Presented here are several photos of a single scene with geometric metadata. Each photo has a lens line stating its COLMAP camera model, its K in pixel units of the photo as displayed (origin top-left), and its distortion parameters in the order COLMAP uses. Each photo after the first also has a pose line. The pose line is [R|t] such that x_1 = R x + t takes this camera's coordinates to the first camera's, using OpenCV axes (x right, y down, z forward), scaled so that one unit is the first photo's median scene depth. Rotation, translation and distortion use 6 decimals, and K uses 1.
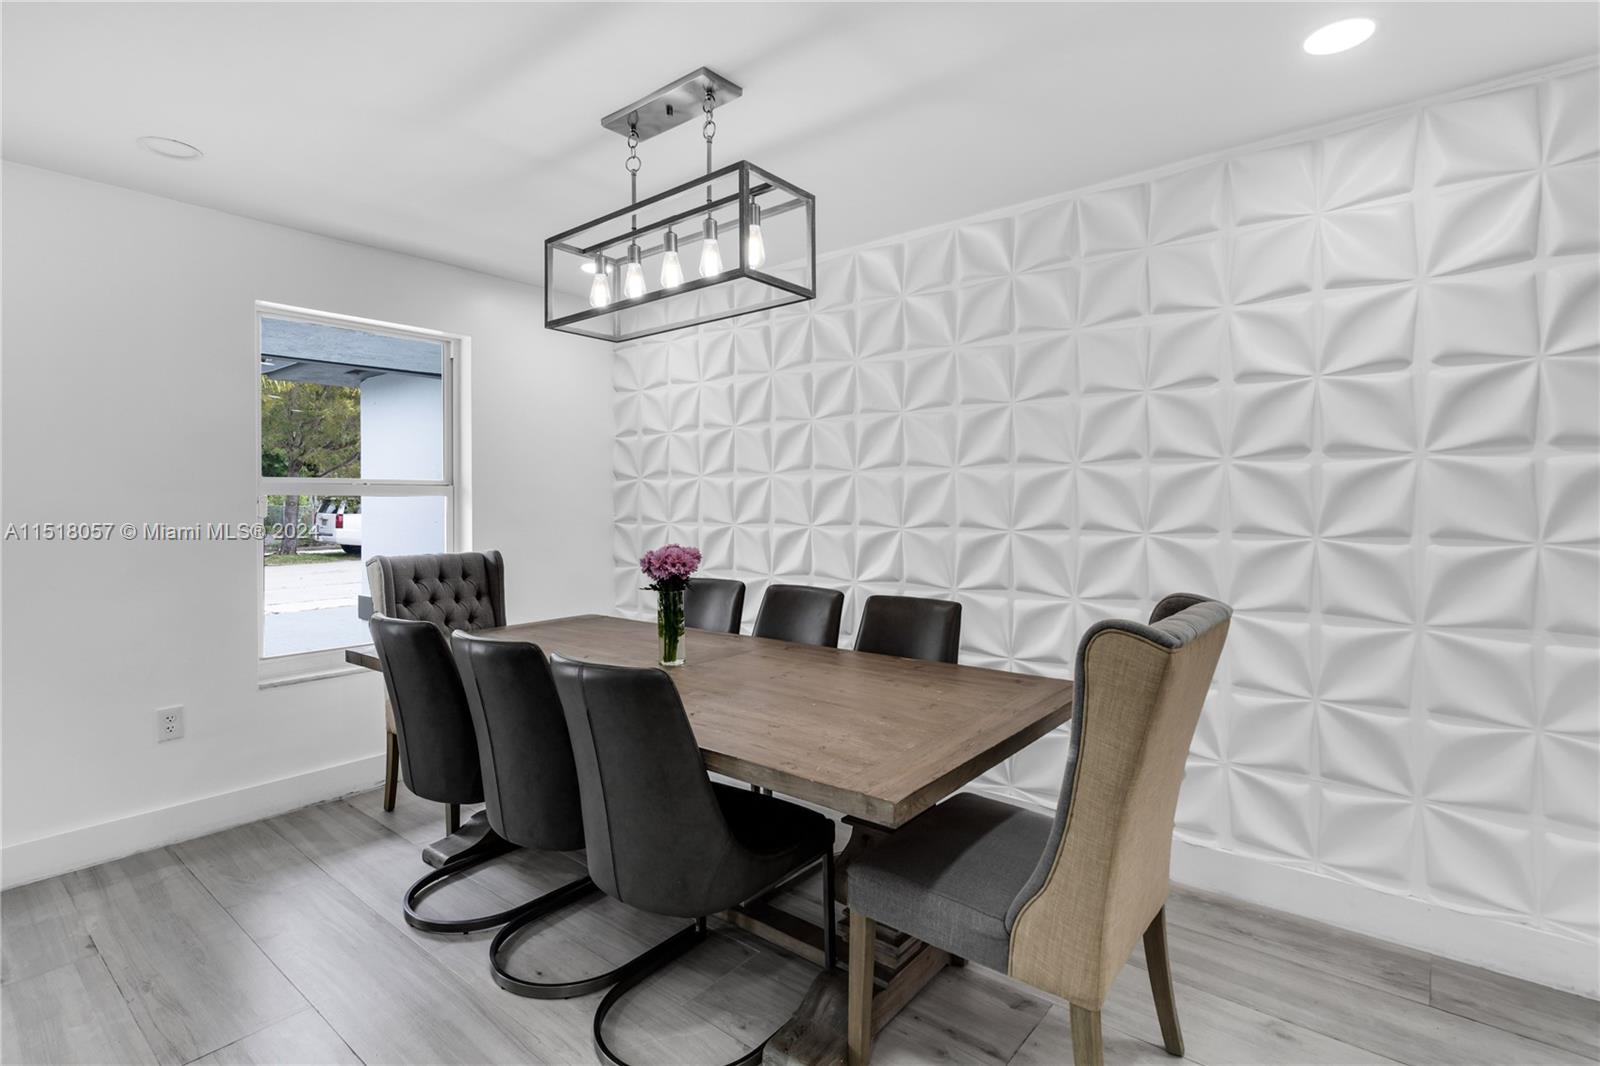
lens RADIAL K [[773.4, 0, 801.0], [0, 773.4, 509.6], [0, 0, 1]] dist [0.001390, 0.000203]
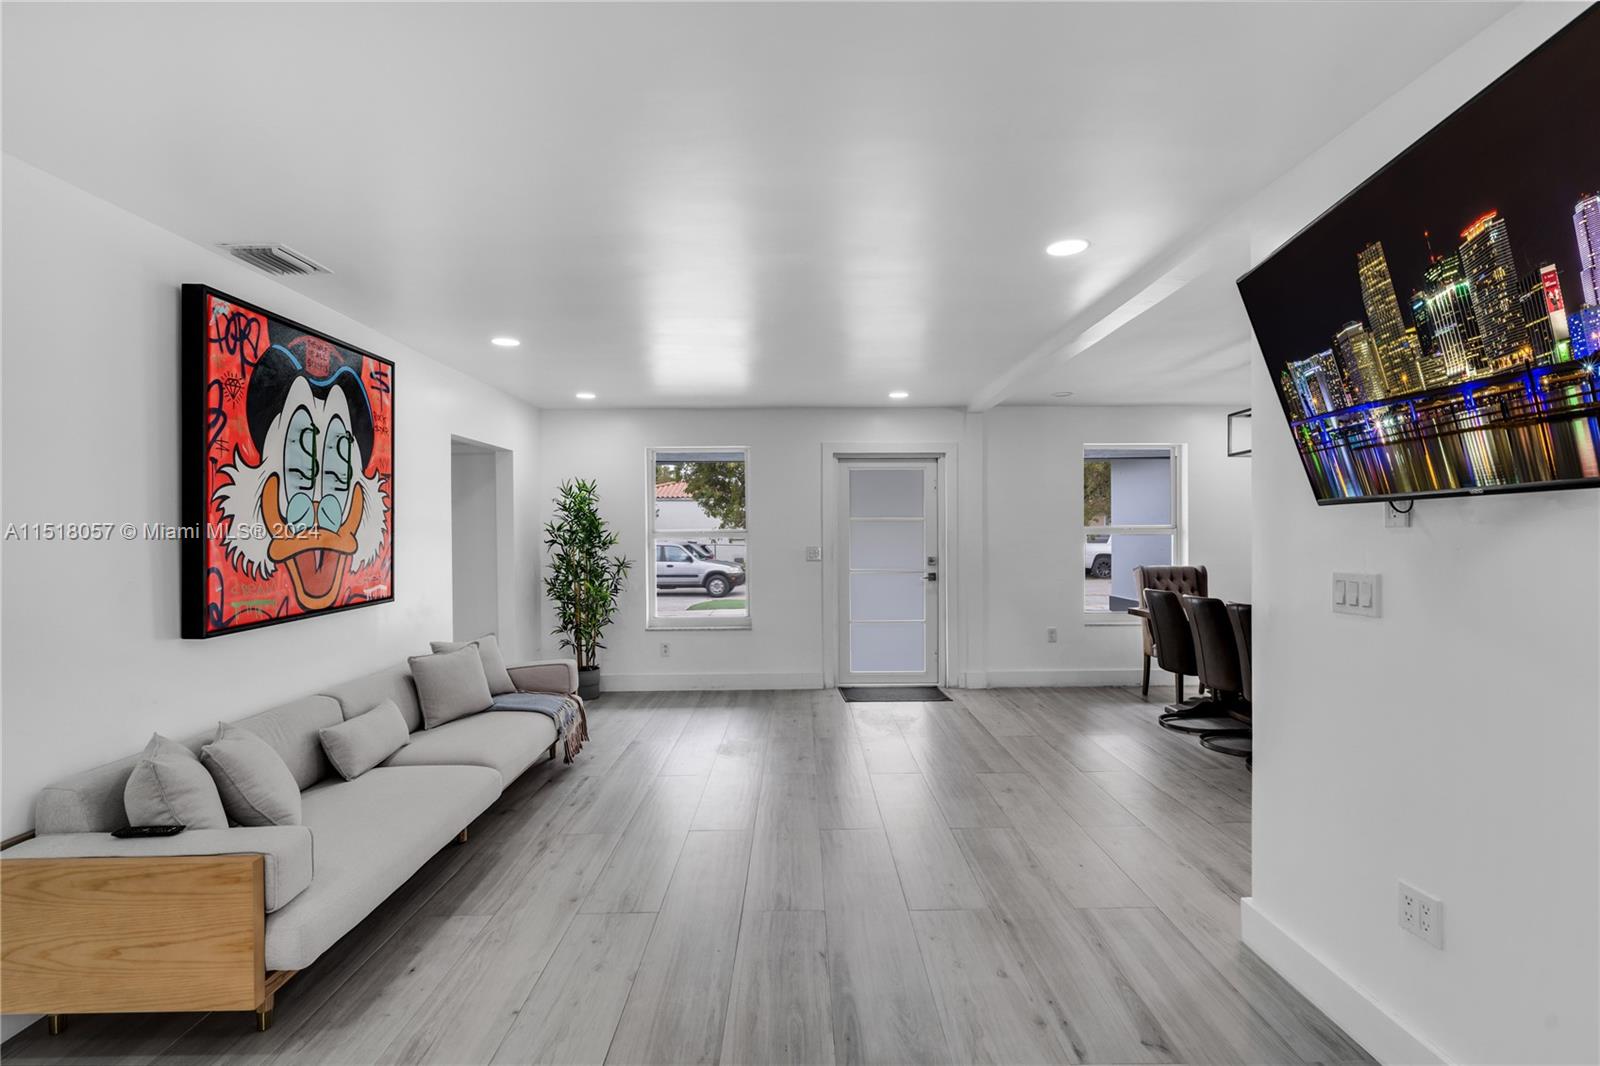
lens RADIAL K [[748.7, 0, 764.4], [0, 748.7, 530.1], [0, 0, 1]] dist [-0.000938, -0.000719]
pose [[0.615311, -0.002807, -0.788279, 0.380947], [-0.003294, 0.999976, -0.006132, -0.014322], [0.788277, 0.006369, 0.615287, -0.951737]]
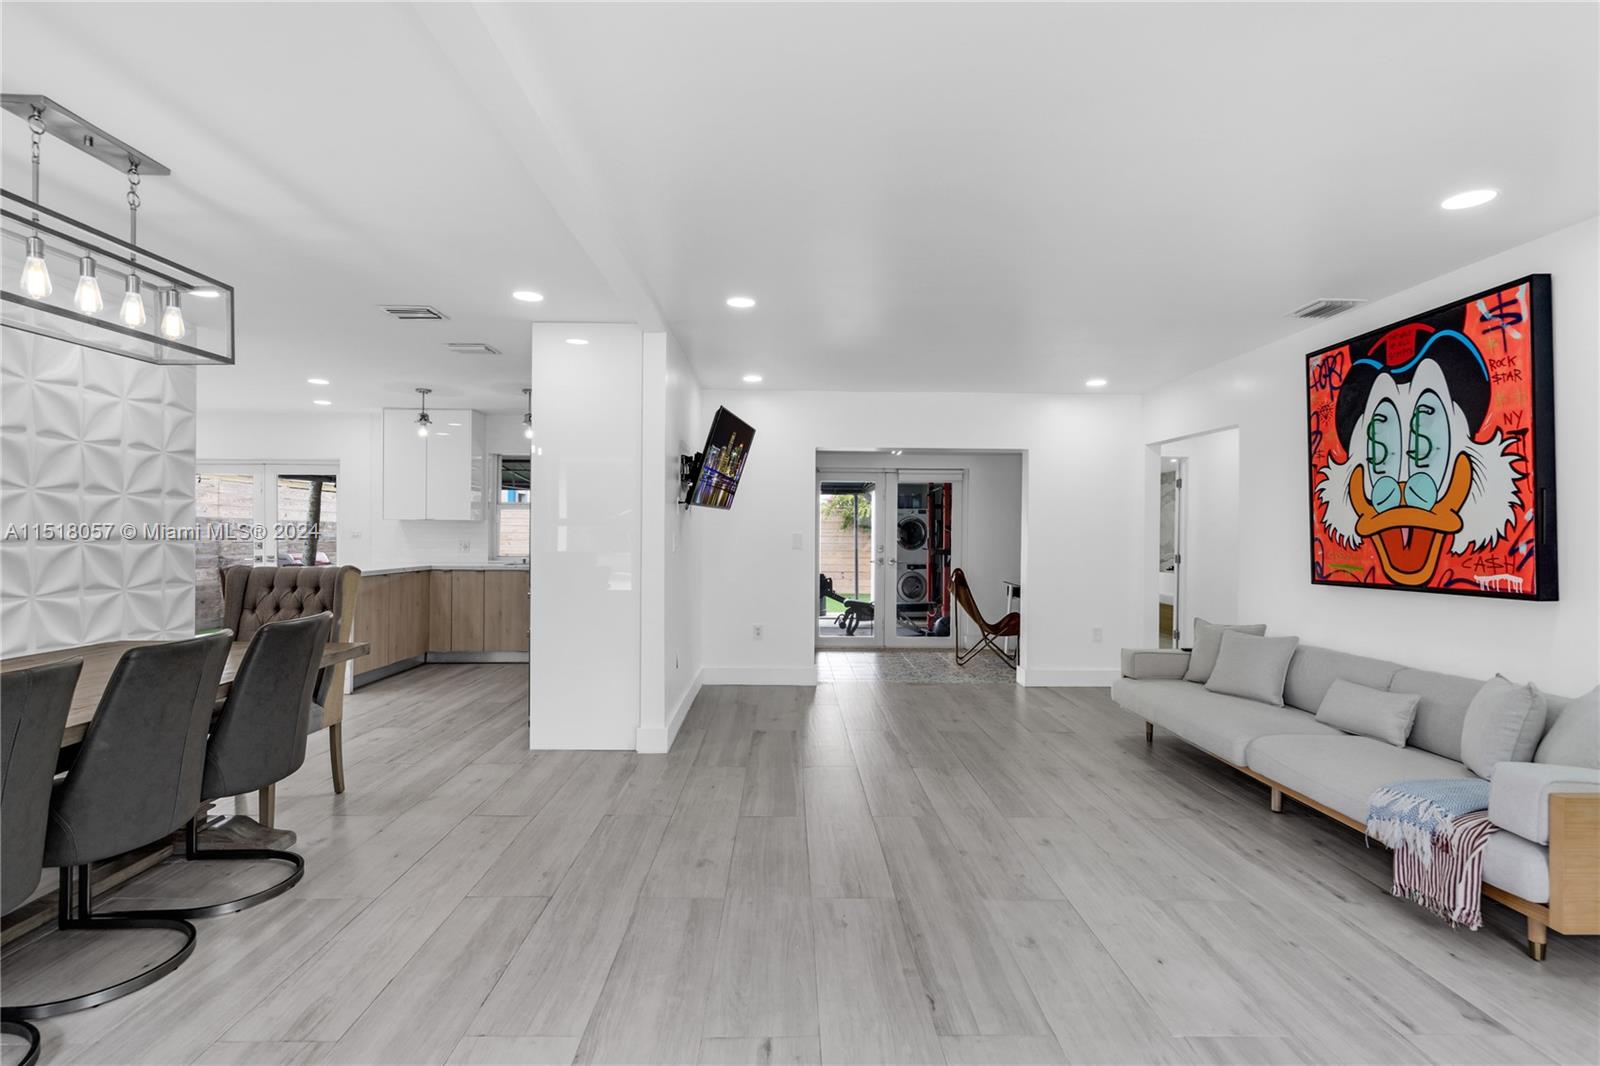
lens RADIAL K [[762.2, 0, 820.3], [0, 762.2, 531.3], [0, 0, 1]] dist [0.001191, 0.000653]
pose [[-0.682088, 0.000065, 0.731271, -1.192097], [0.002225, 0.999996, 0.001986, 0.012287], [-0.731267, 0.002982, -0.682085, 0.729670]]
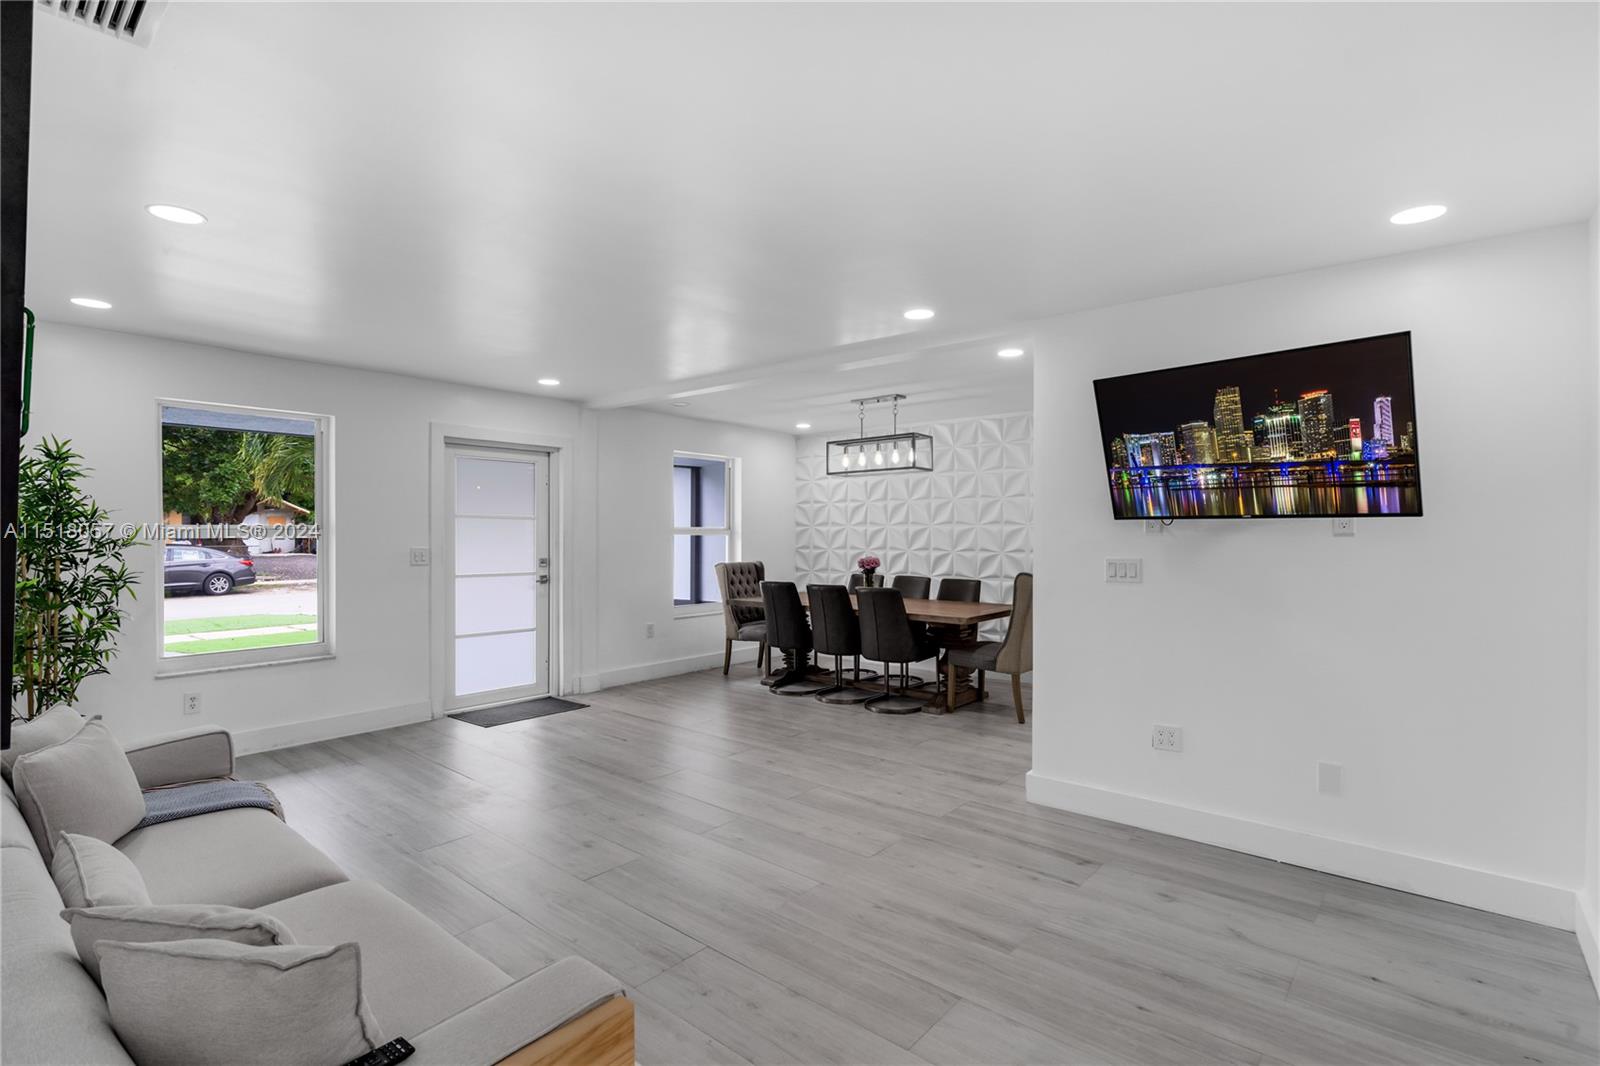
lens RADIAL K [[786.0, 0, 785.4], [0, 786.0, 562.5], [0, 0, 1]] dist [0.004926, 0.000335]
pose [[0.999762, 0.004179, -0.021407, -0.321271], [-0.003556, 0.999571, 0.029067, -0.008664], [0.021519, -0.028984, 0.999348, -1.353924]]
